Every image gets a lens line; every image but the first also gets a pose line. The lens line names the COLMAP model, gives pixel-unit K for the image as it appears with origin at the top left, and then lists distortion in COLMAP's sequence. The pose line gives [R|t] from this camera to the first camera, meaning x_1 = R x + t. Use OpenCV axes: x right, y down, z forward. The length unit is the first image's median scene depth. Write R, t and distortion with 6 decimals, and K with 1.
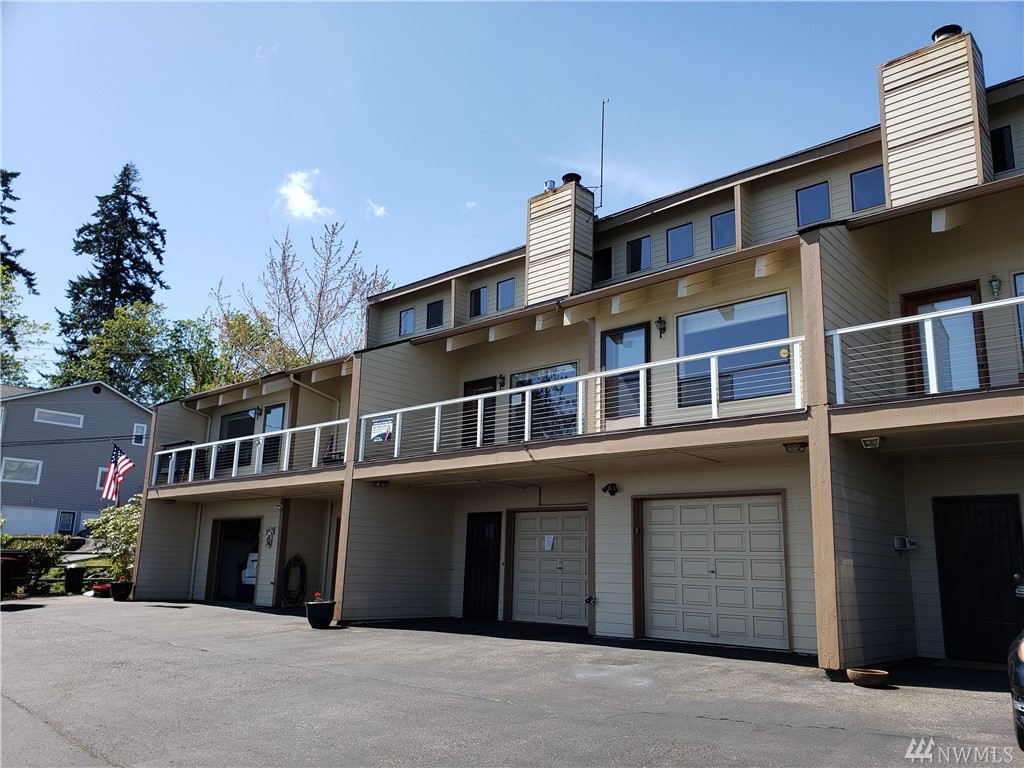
lens RADIAL K [[778.3, 0, 512.0], [0, 778.3, 384.0], [0, 0, 1]] dist [0.012446, 0.003171]
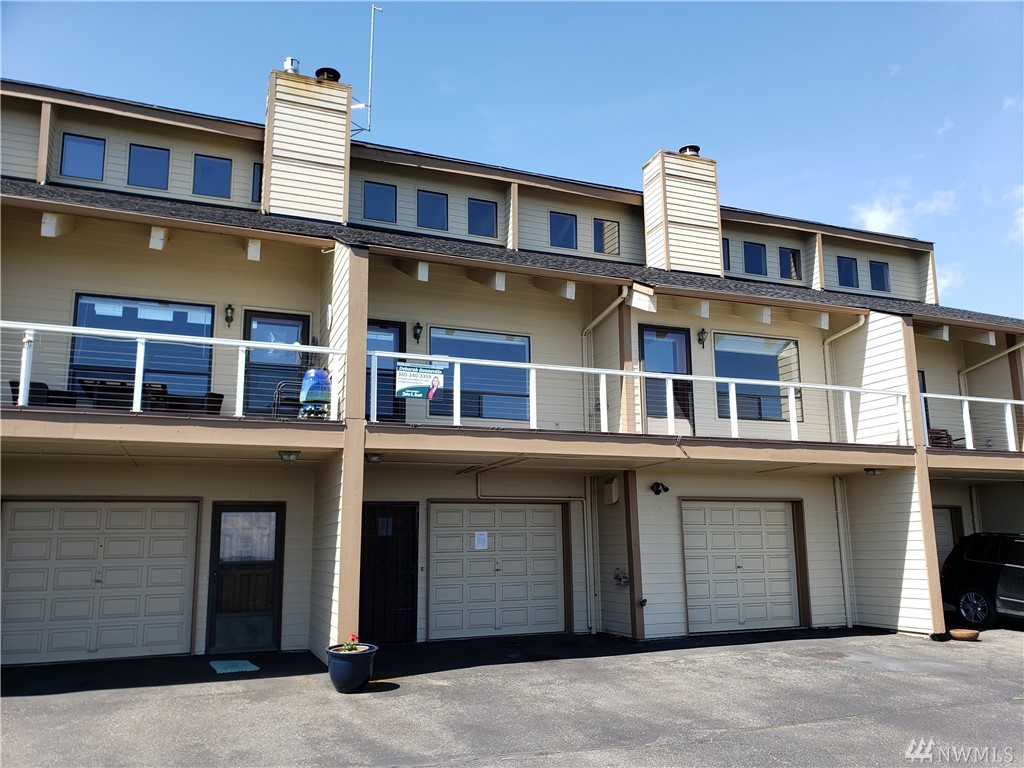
lens RADIAL K [[778.3, 0, 512.0], [0, 778.3, 384.0], [0, 0, 1]] dist [0.012446, 0.003171]
pose [[0.472315, 0.160034, 0.866780, -0.322737], [-0.179231, 0.980272, -0.083324, 0.046456], [-0.863015, -0.115999, 0.491680, 0.264206]]
